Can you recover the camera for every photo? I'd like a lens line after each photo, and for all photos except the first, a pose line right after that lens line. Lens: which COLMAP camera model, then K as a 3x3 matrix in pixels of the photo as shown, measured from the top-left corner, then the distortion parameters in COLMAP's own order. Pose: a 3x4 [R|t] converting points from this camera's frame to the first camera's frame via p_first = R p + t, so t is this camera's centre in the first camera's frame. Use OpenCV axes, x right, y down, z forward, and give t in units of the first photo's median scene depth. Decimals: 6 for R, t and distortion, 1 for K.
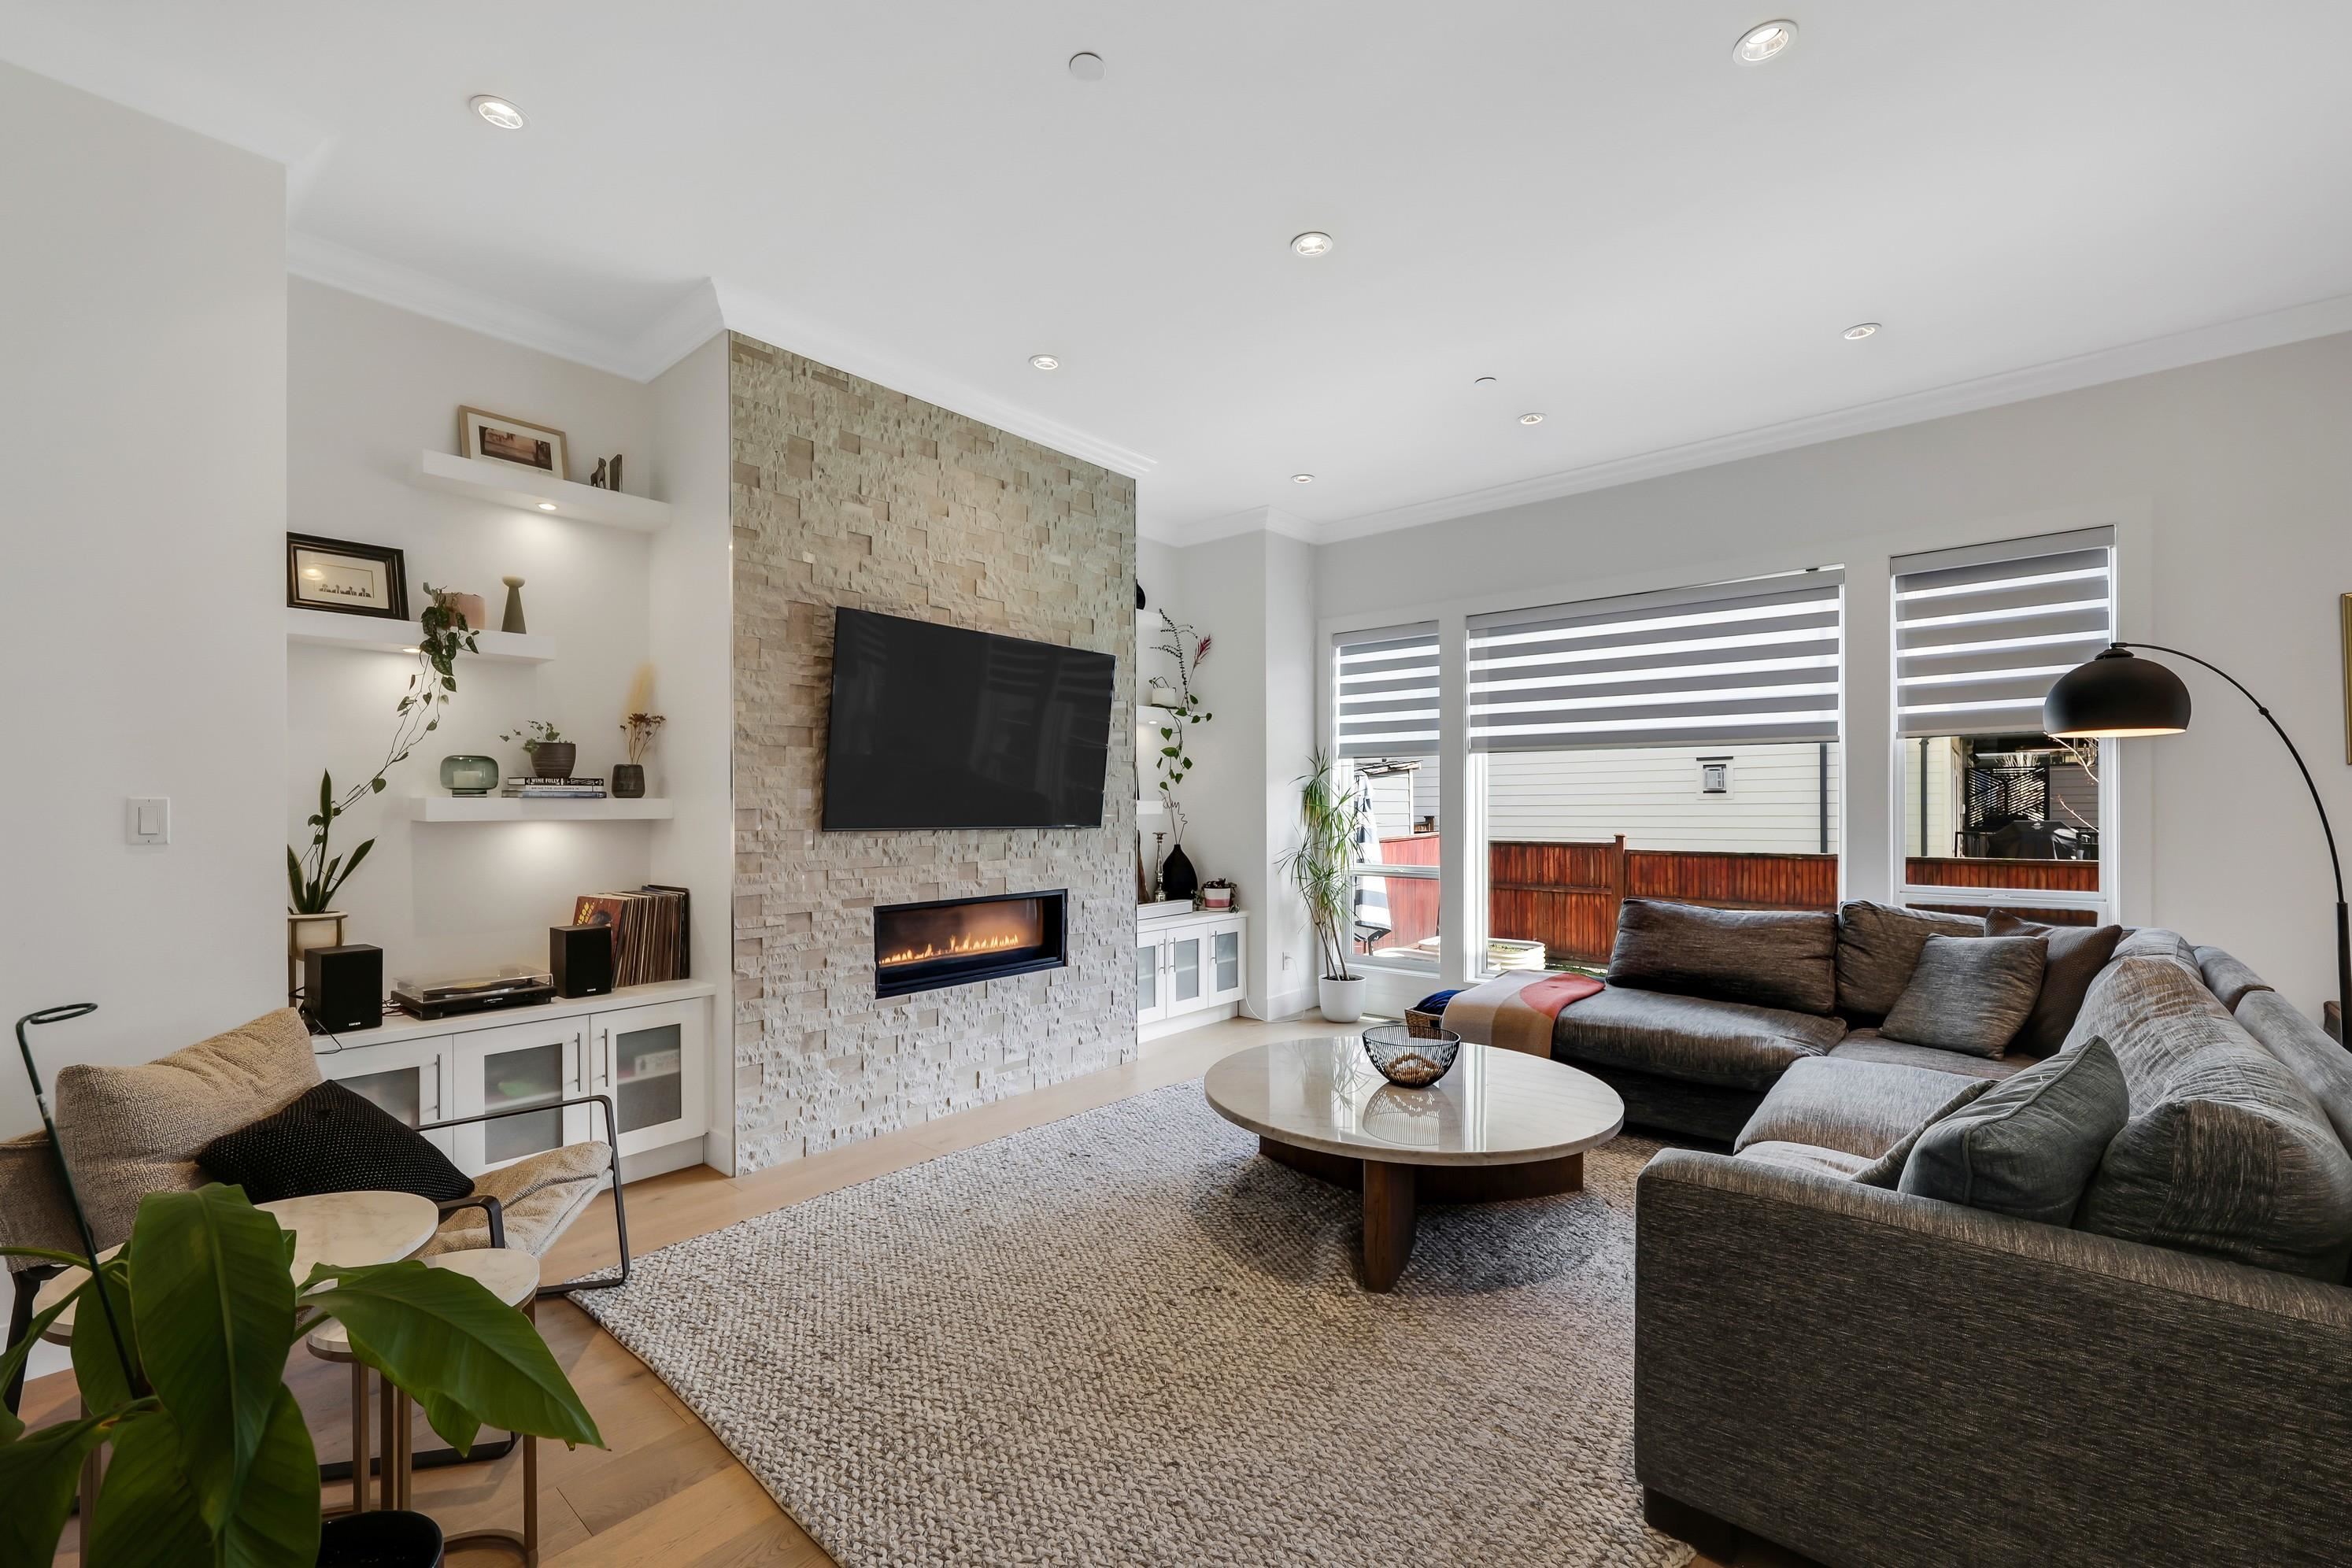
lens RADIAL K [[967.3, 0, 1174.0], [0, 967.3, 804.0], [0, 0, 1]] dist [-0.002301, -0.000271]
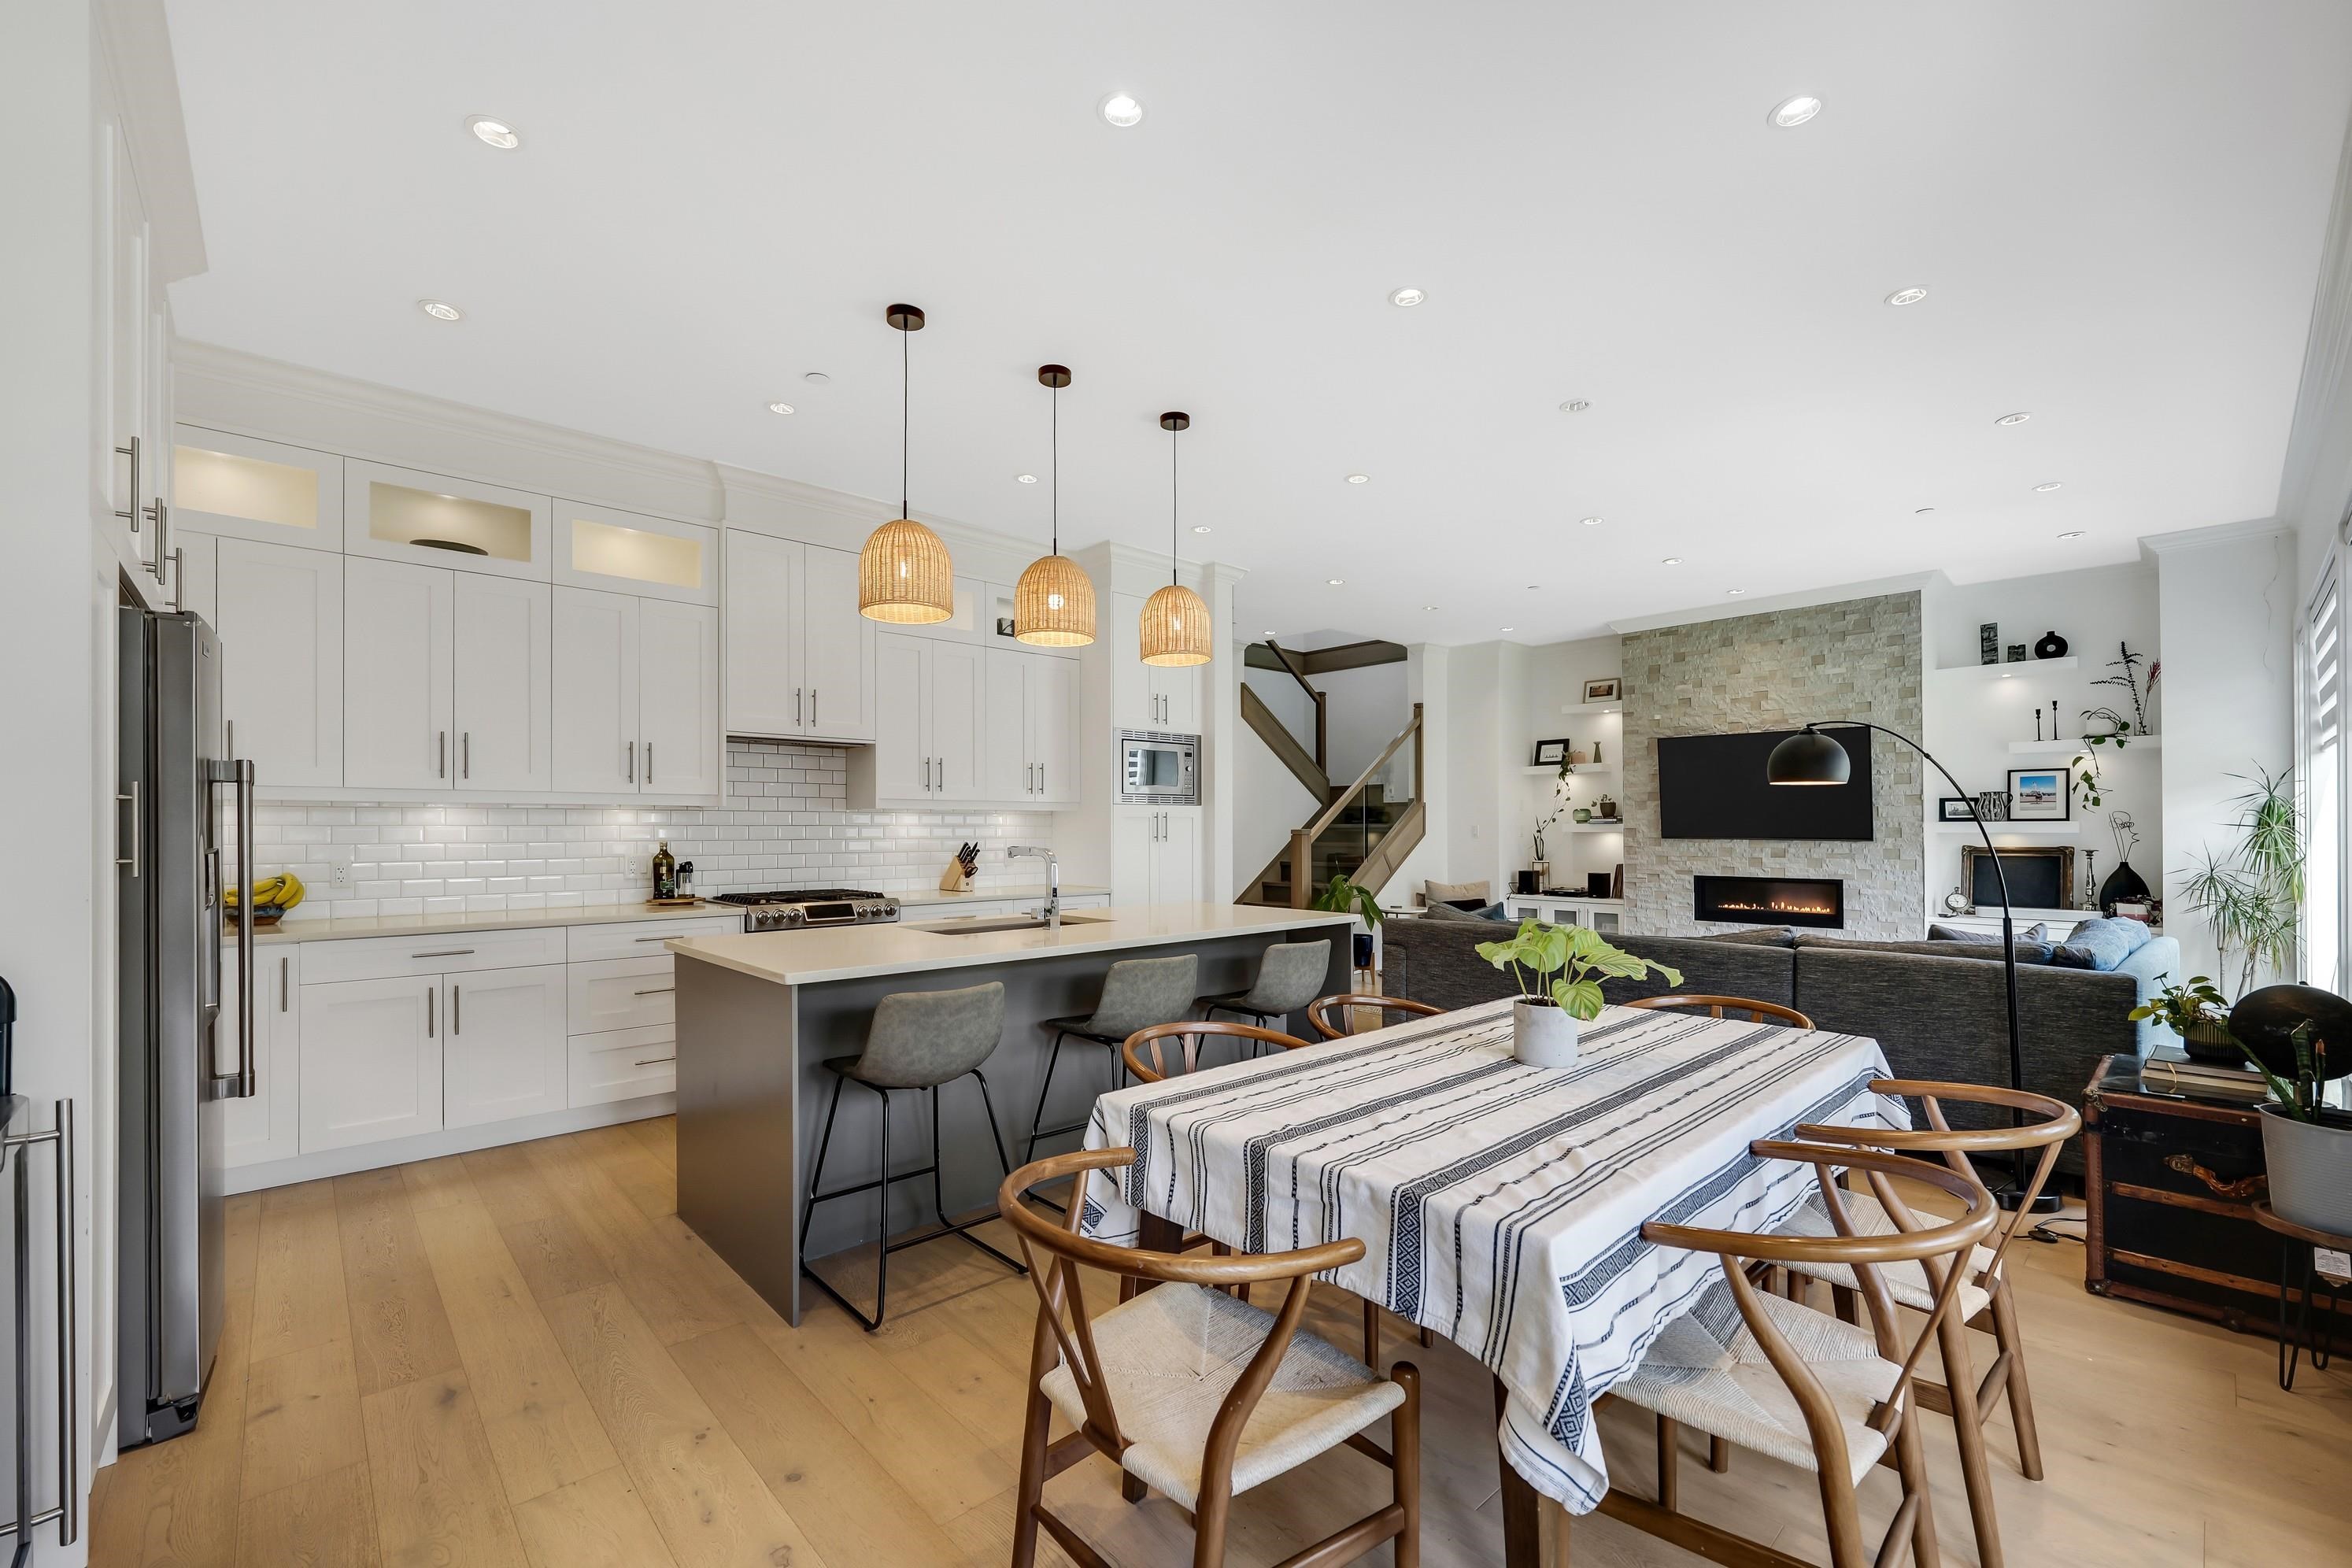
lens RADIAL K [[967.3, 0, 1168.2], [0, 967.3, 829.3], [0, 0, 1]] dist [-0.002301, -0.000271]
pose [[-0.114159, 0.004182, -0.993454, 1.978618], [0.006428, 0.999973, 0.003471, -0.007423], [0.993442, -0.005990, -0.114183, 0.120133]]
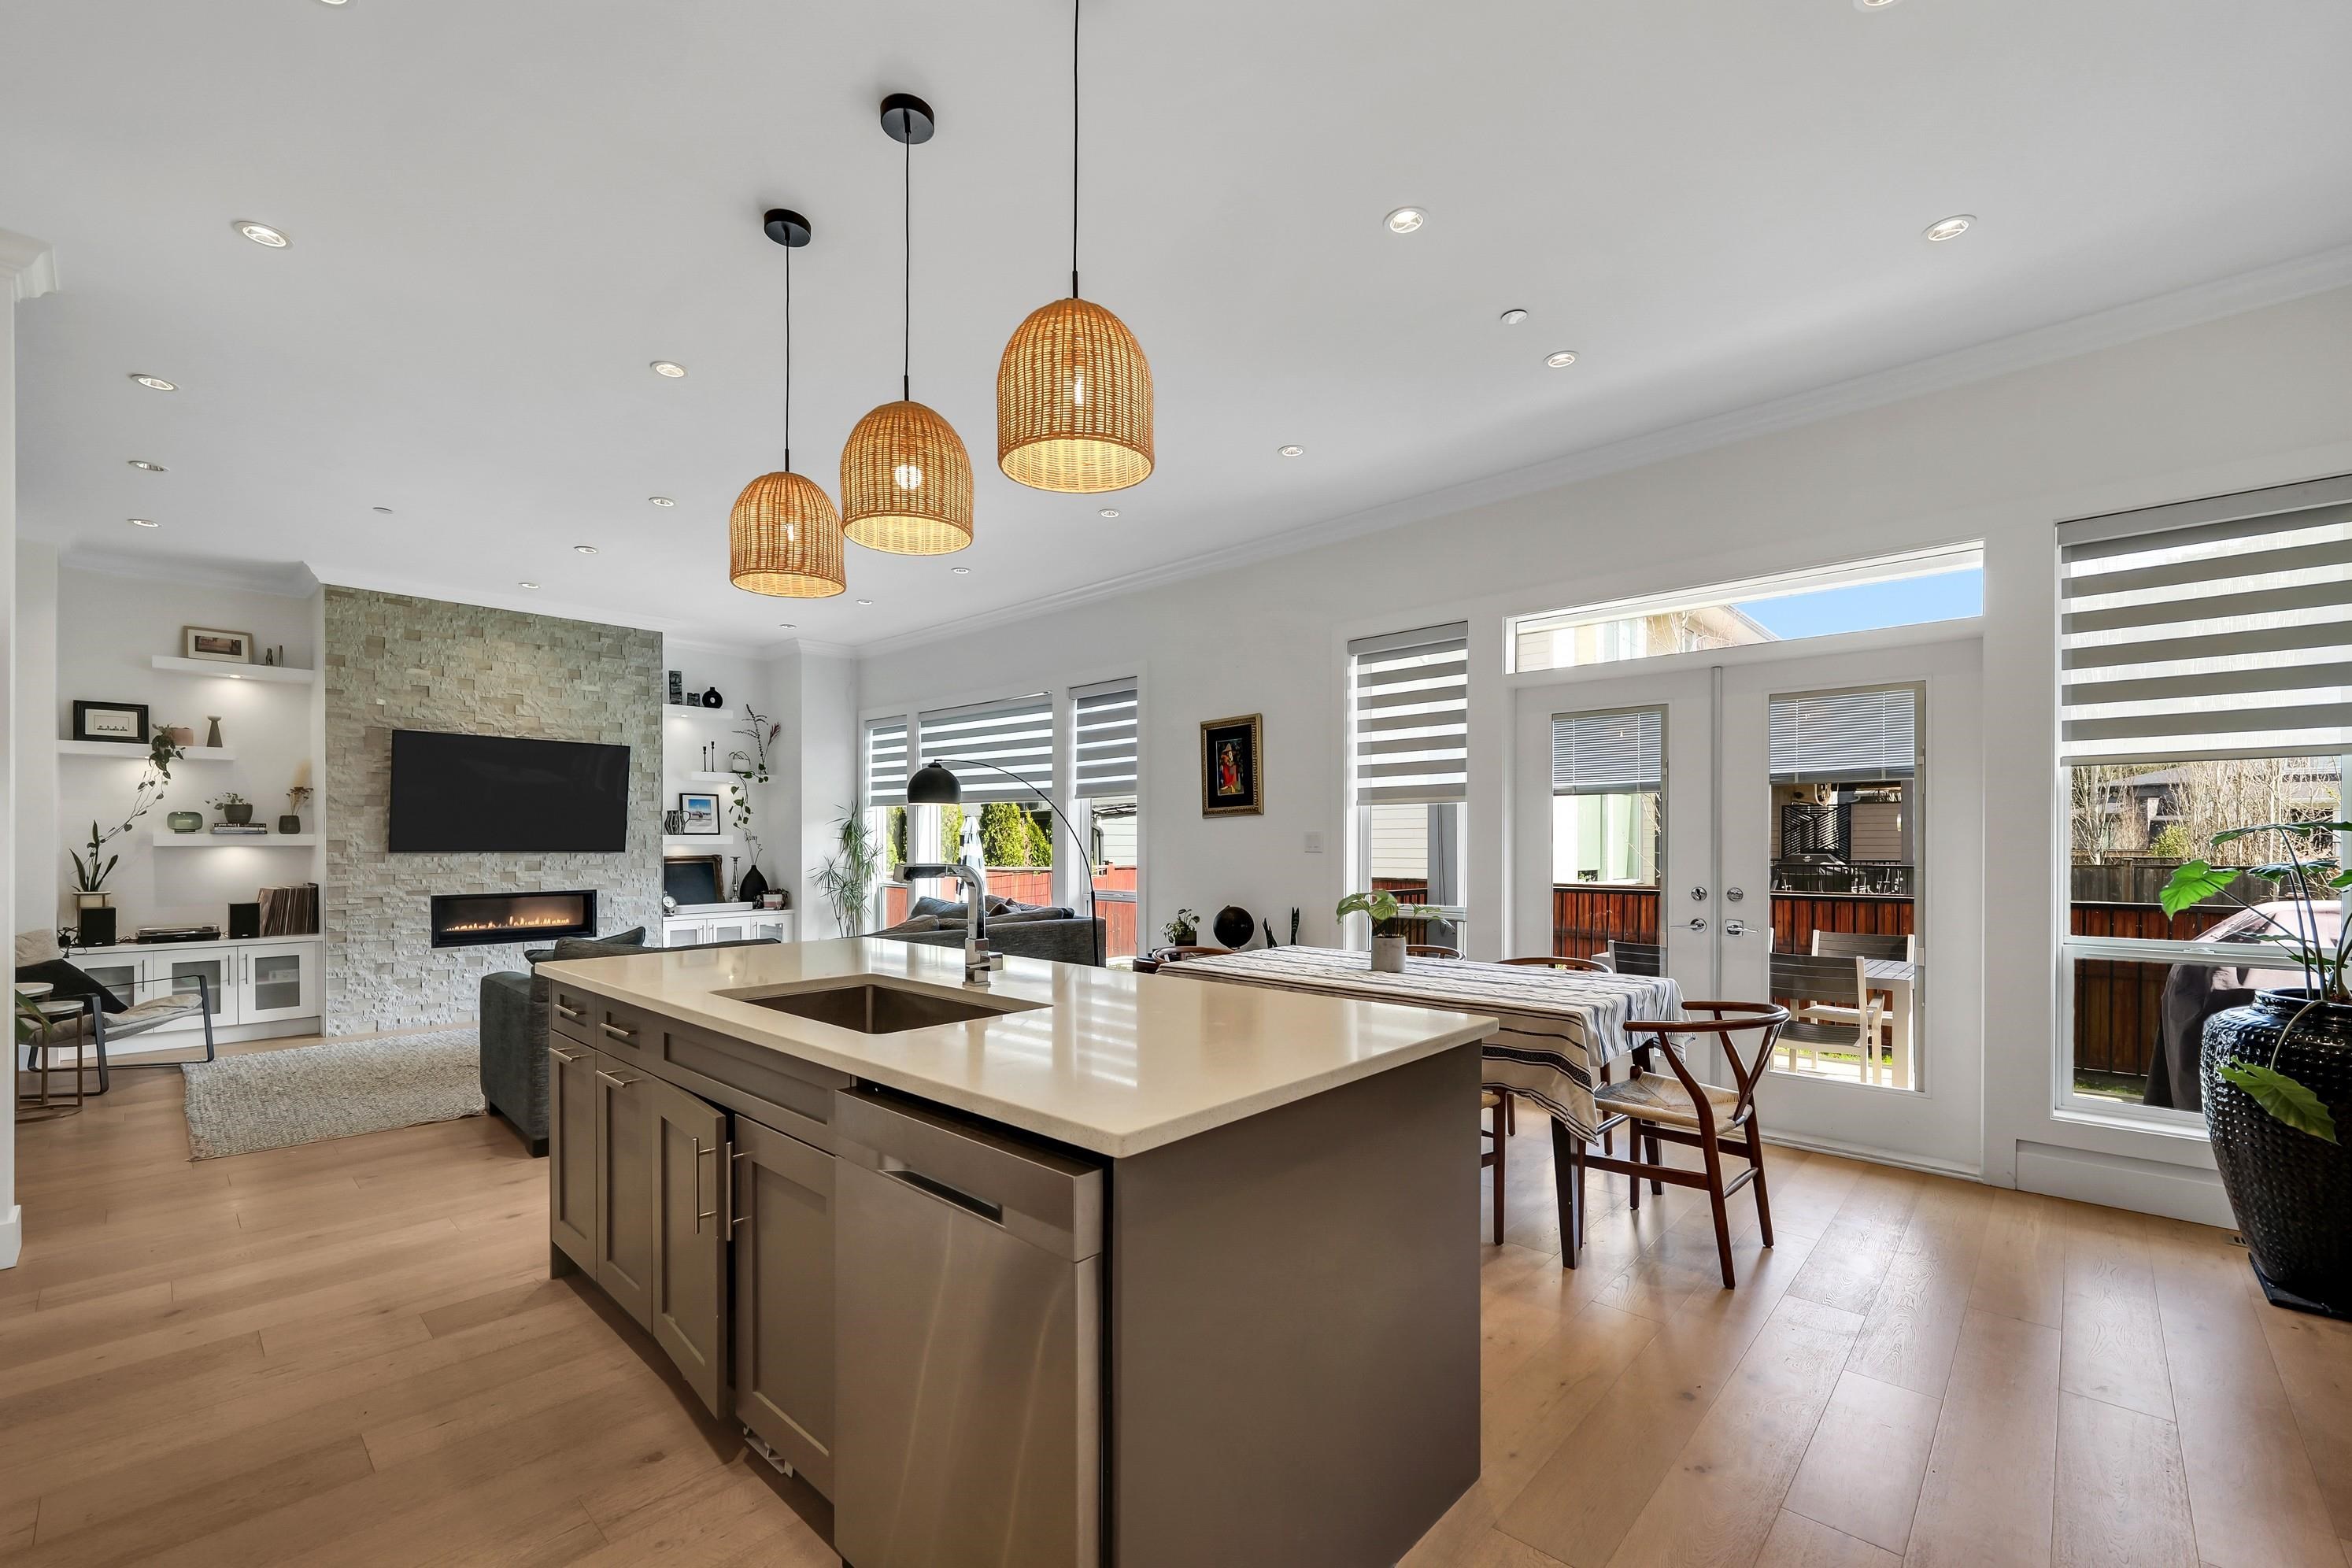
lens RADIAL K [[967.3, 0, 1179.2], [0, 967.3, 834.0], [0, 0, 1]] dist [-0.002301, -0.000271]
pose [[0.999388, 0.002680, -0.034889, 1.174401], [-0.002715, 0.999996, -0.000935, -0.008785], [0.034887, 0.001030, 0.999391, -0.753008]]
